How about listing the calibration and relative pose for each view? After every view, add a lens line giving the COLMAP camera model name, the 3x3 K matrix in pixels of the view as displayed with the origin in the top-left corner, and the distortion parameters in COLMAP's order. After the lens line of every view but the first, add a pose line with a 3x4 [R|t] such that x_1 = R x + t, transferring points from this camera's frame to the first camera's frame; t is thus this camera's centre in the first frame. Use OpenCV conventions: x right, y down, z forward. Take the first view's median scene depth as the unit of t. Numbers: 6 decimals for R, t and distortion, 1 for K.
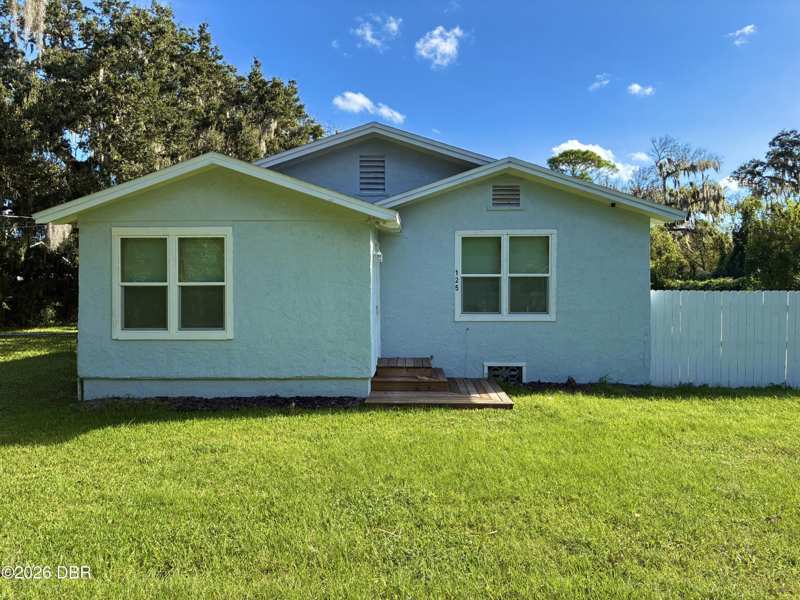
lens RADIAL K [[604.6, 0, 400.0], [0, 604.6, 300.0], [0, 0, 1]] dist [0.013930, -0.007316]
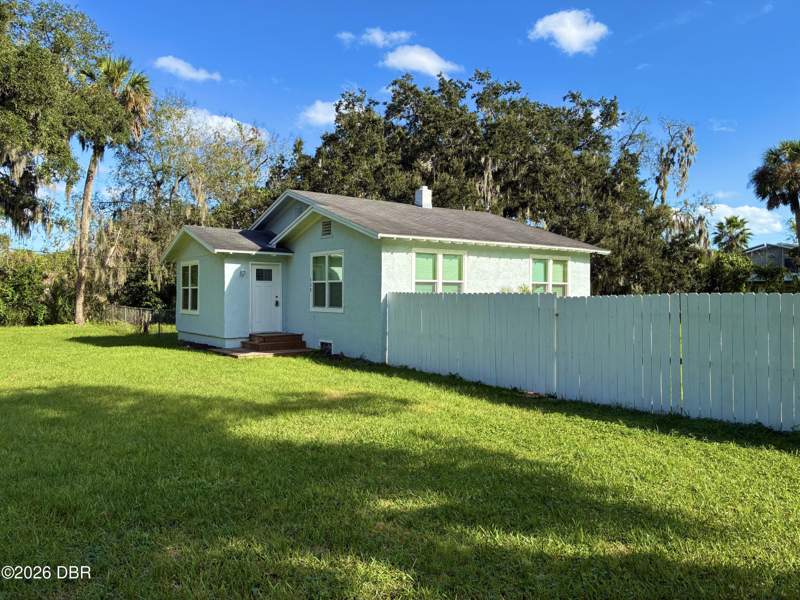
lens RADIAL K [[604.6, 0, 400.0], [0, 604.6, 300.0], [0, 0, 1]] dist [0.013930, -0.007316]
pose [[0.621457, 0.013528, -0.783332, 1.459235], [-0.019090, 0.999816, 0.002122, -0.002001], [0.783216, 0.013635, 0.621600, 0.223026]]
